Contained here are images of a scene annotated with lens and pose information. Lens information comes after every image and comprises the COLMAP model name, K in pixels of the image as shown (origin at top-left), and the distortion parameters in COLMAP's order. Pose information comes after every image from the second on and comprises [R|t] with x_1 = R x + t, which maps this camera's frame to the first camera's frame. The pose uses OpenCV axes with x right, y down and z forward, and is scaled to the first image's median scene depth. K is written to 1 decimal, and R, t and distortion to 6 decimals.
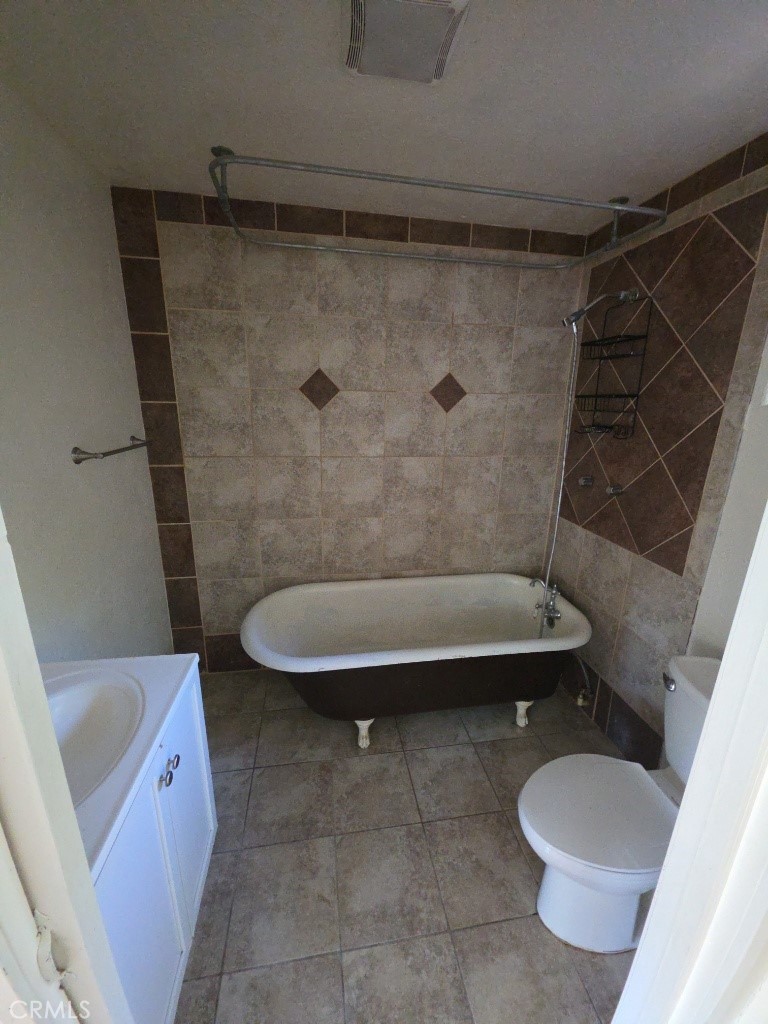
lens RADIAL K [[407.5, 0, 384.4], [0, 407.5, 510.7], [0, 0, 1]] dist [0.008050, -0.005608]
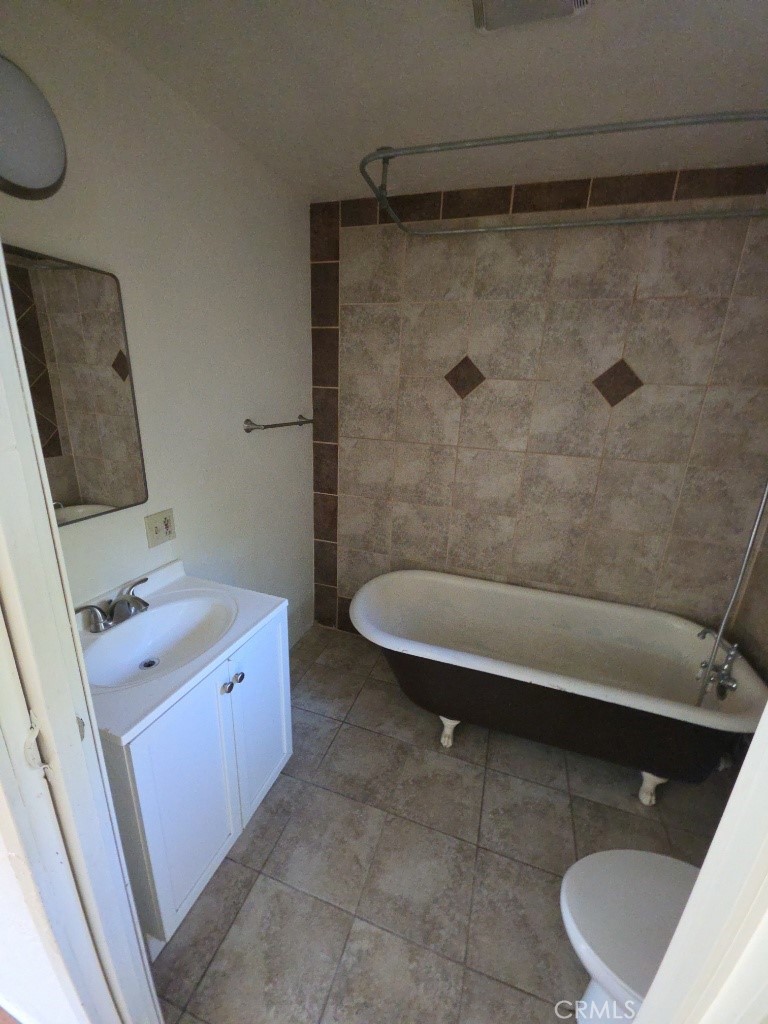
lens RADIAL K [[407.5, 0, 381.5], [0, 407.5, 510.2], [0, 0, 1]] dist [0.008050, -0.005608]
pose [[0.882290, 0.152340, -0.445373, 0.157152], [-0.148370, 0.987952, 0.044006, 0.004231], [0.446711, 0.027254, 0.894263, 0.044943]]
